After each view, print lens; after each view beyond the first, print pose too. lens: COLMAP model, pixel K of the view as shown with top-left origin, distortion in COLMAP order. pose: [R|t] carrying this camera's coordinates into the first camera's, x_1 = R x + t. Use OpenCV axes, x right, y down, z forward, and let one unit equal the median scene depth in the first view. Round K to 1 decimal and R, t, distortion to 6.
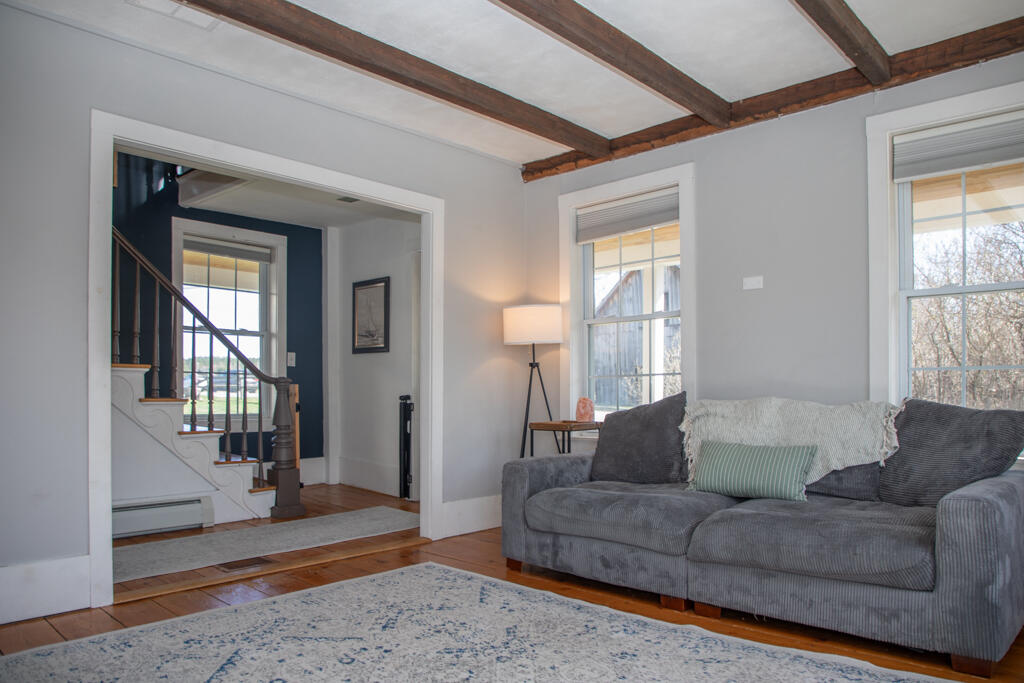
lens RADIAL K [[718.0, 0, 499.6], [0, 718.0, 375.5], [0, 0, 1]] dist [-0.076743, 0.041120]
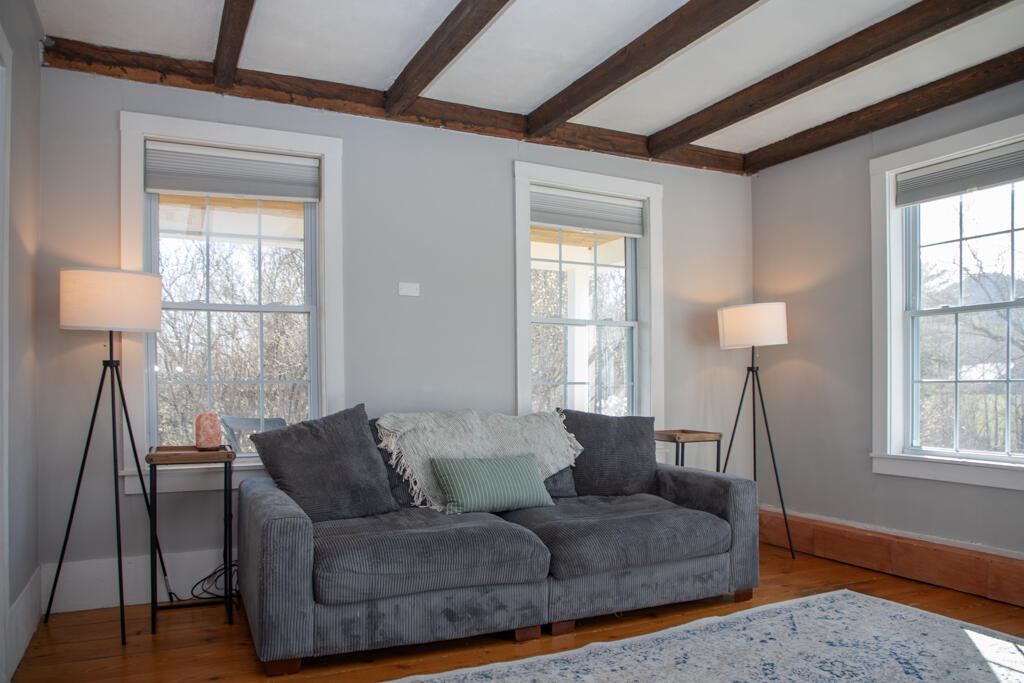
lens RADIAL K [[718.0, 0, 499.6], [0, 718.0, 375.5], [0, 0, 1]] dist [-0.076743, 0.041120]
pose [[0.355682, 0.027964, 0.934188, -0.613491], [-0.016557, 0.999584, -0.023618, 0.007245], [-0.934460, -0.007067, 0.355997, 0.679495]]
